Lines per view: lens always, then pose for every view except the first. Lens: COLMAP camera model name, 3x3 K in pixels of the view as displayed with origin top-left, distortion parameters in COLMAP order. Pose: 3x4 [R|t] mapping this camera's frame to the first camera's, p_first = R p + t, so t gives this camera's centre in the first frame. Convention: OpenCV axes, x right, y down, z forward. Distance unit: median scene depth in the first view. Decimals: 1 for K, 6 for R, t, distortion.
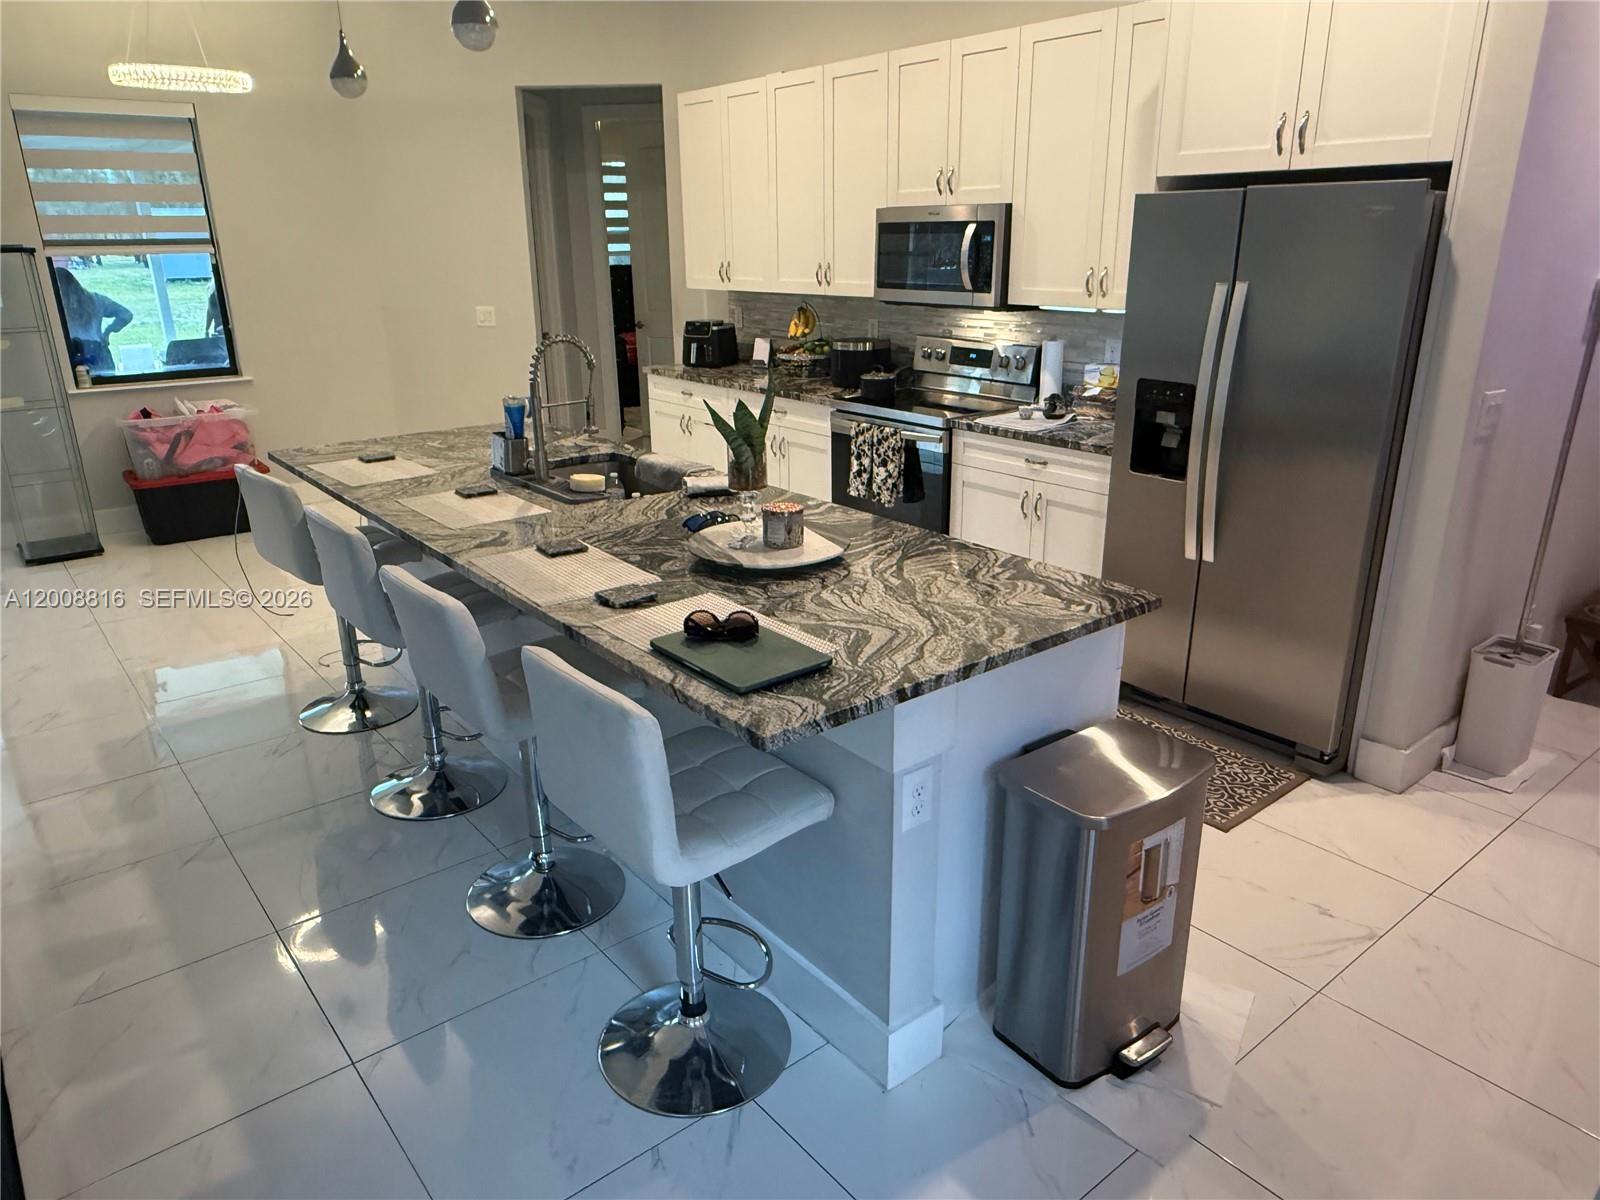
lens RADIAL K [[1075.8, 0, 800.0], [0, 1075.8, 599.3], [0, 0, 1]] dist [-0.002358, 0.002796]
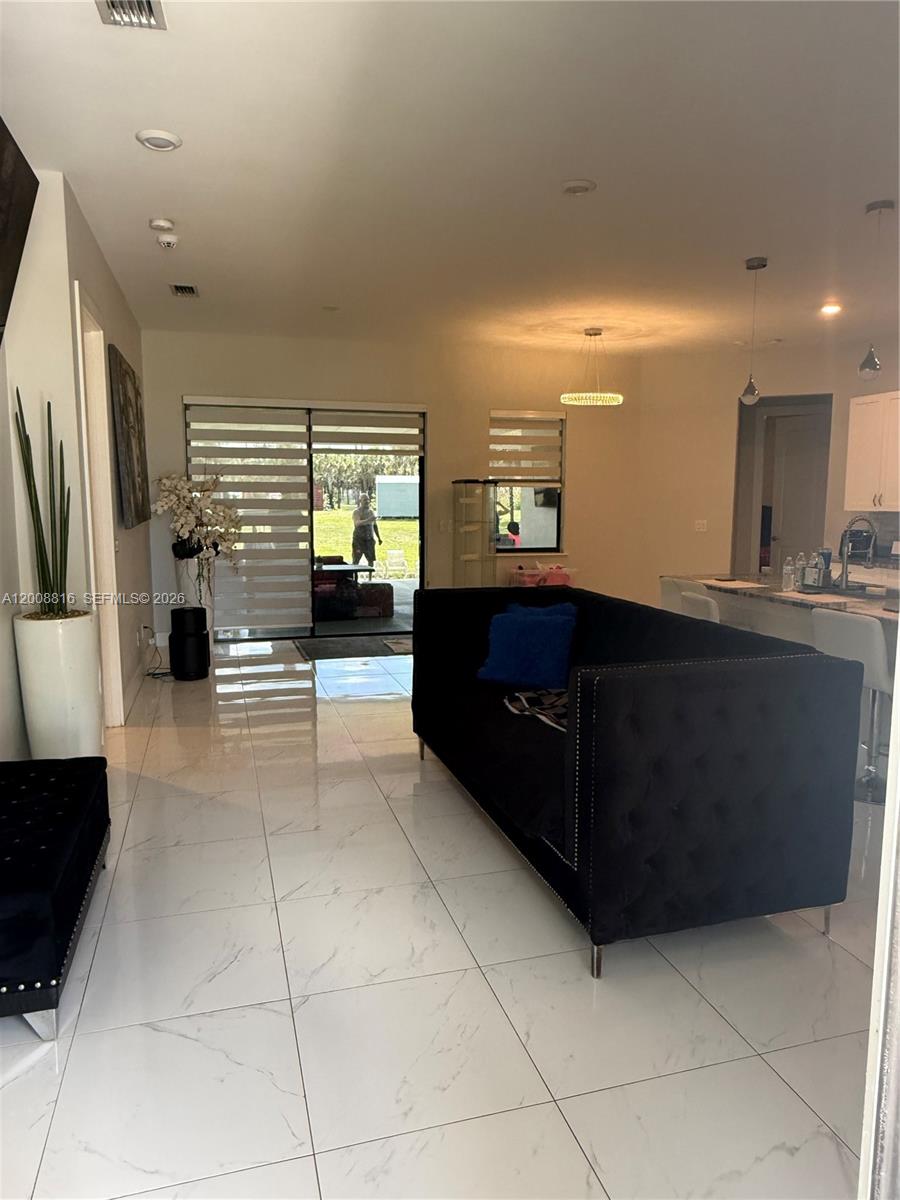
lens RADIAL K [[806.9, 0, 449.8], [0, 806.9, 602.7], [0, 0, 1]] dist [-0.002358, 0.002796]
pose [[0.917898, 0.065835, -0.391316, -0.169707], [-0.141063, 0.975864, -0.166707, 0.135813], [0.370896, 0.208220, 0.905031, -0.297236]]
